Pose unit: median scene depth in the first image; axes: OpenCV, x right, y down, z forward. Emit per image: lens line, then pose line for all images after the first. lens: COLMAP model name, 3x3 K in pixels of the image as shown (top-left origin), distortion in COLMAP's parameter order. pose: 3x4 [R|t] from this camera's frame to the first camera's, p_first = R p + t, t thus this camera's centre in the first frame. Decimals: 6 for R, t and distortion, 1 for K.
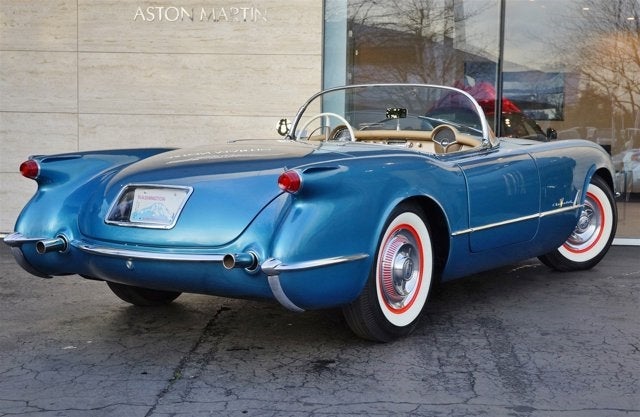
lens RADIAL K [[1212.5, 0, 320.0], [0, 1212.5, 208.5], [0, 0, 1]] dist [0.094357, 0.220203]
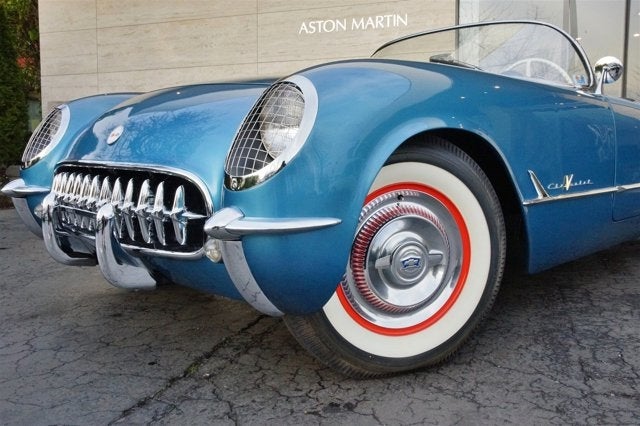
lens RADIAL K [[616.0, 0, 320.0], [0, 616.0, 213.0], [0, 0, 1]] dist [-0.019425, -0.009121]
pose [[0.965318, 0.002986, -0.261060, 0.030504], [-0.003590, 0.999992, -0.001837, 0.027847], [0.261053, 0.002711, 0.965321, 0.412461]]
